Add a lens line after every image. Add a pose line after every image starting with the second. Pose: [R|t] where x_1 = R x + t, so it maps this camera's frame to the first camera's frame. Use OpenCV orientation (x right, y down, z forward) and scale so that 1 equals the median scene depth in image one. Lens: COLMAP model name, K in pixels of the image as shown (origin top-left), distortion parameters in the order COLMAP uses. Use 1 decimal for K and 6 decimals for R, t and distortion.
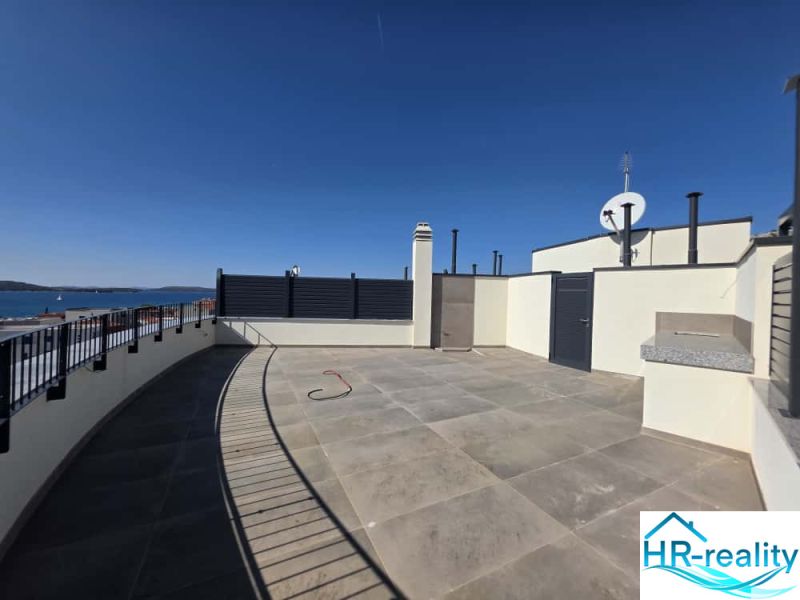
lens RADIAL K [[318.5, 0, 398.4], [0, 318.5, 297.6], [0, 0, 1]] dist [0.001358, 0.000141]
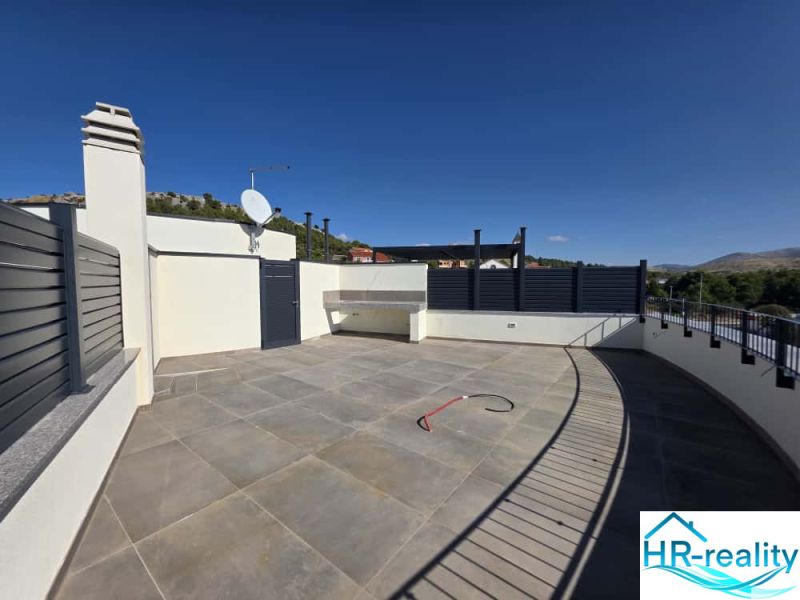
lens RADIAL K [[318.5, 0, 398.4], [0, 318.5, 297.6], [0, 0, 1]] dist [0.001358, 0.000141]
pose [[-0.434866, -0.066243, 0.898055, -0.777229], [0.001183, 0.997248, 0.074132, -0.040043], [-0.900494, 0.033300, -0.433591, 1.423724]]
